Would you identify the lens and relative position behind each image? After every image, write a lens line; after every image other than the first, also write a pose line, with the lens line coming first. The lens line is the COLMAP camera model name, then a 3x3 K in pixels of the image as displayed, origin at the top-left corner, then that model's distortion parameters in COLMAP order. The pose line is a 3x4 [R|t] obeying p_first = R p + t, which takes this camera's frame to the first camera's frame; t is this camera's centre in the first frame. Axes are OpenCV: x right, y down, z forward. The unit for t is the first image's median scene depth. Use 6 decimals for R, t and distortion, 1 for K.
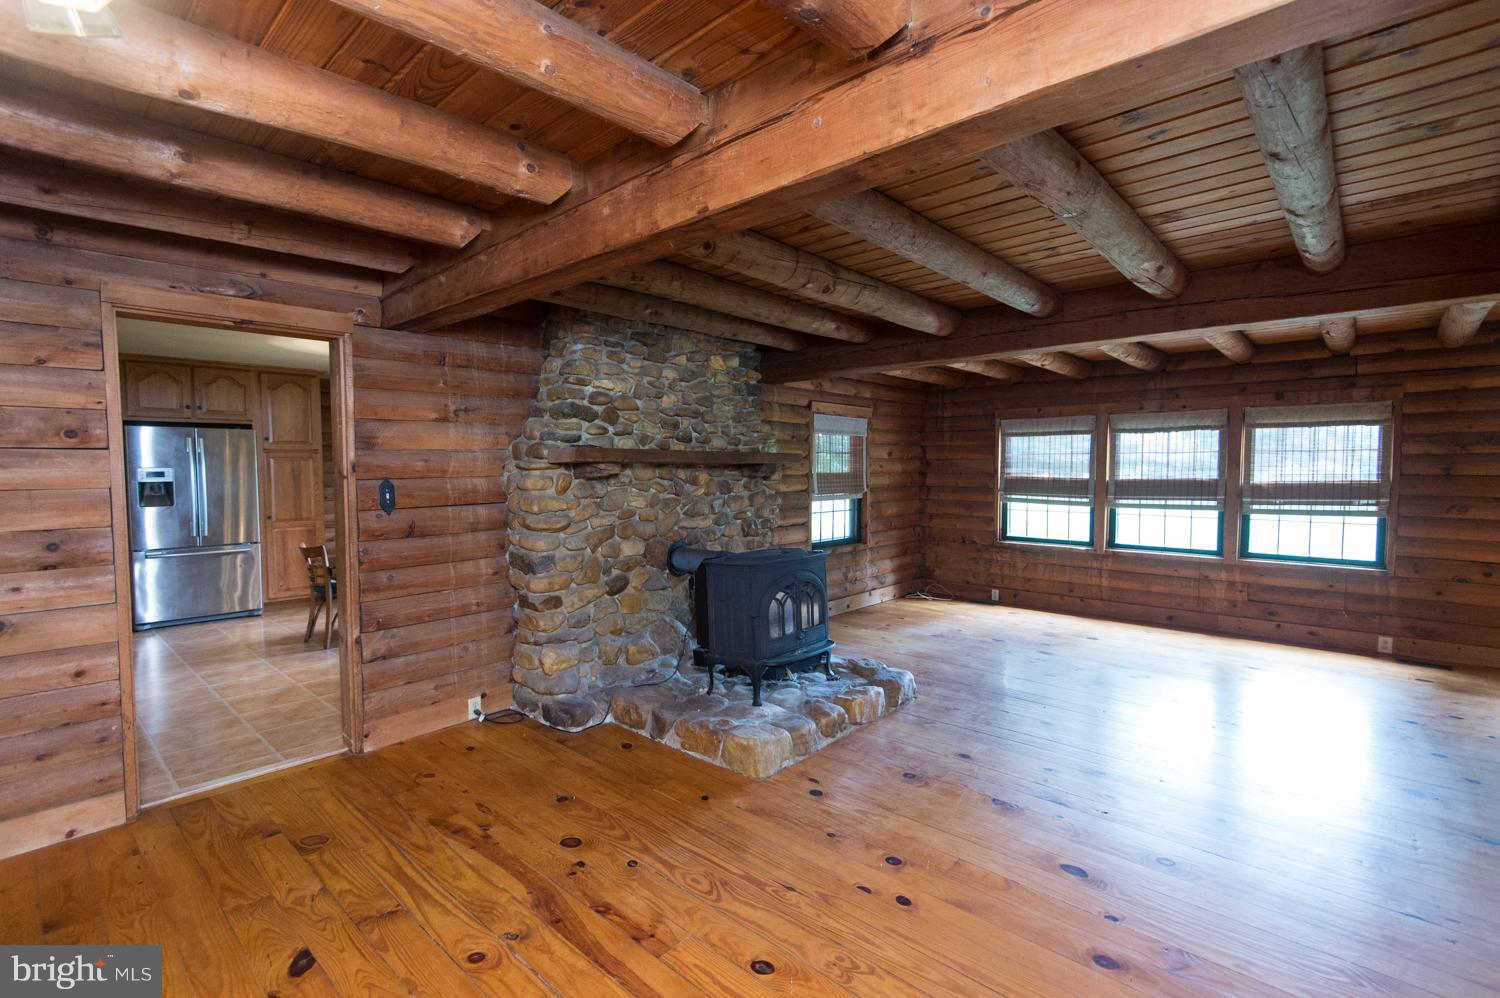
lens RADIAL K [[670.2, 0, 751.0], [0, 670.2, 504.0], [0, 0, 1]] dist [0.002724, -0.001251]
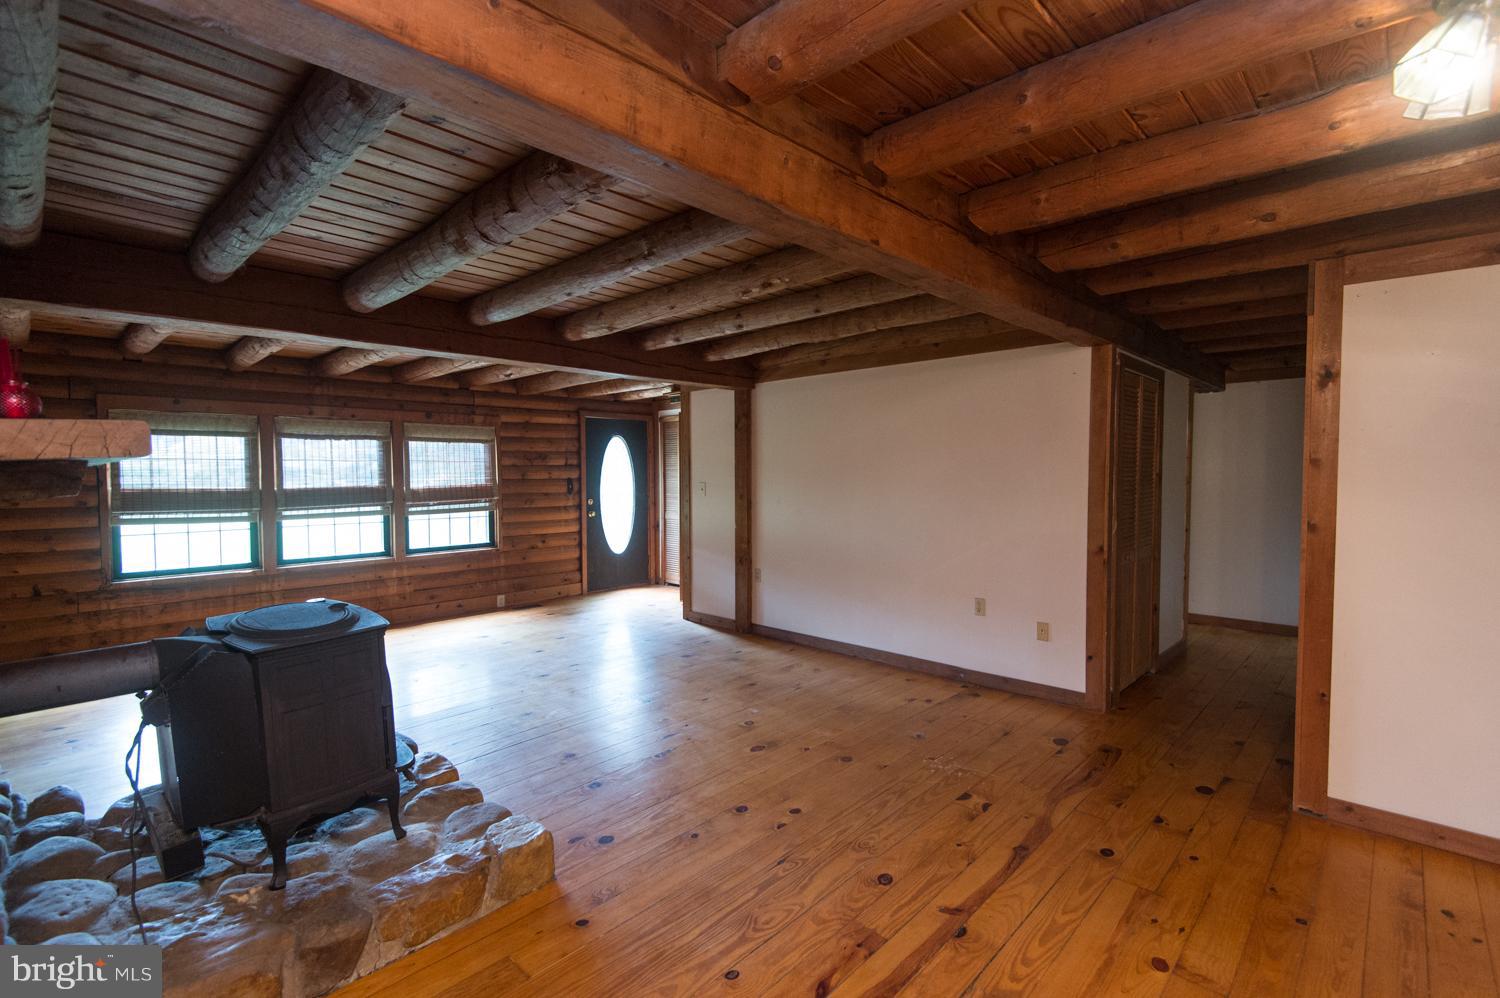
lens RADIAL K [[670.2, 0, 759.2], [0, 670.2, 505.4], [0, 0, 1]] dist [0.002724, -0.001251]
pose [[0.016274, -0.048820, 0.998675, -0.380105], [0.061231, 0.996981, 0.047740, -0.020240], [-0.997991, 0.060373, 0.019214, 0.374093]]
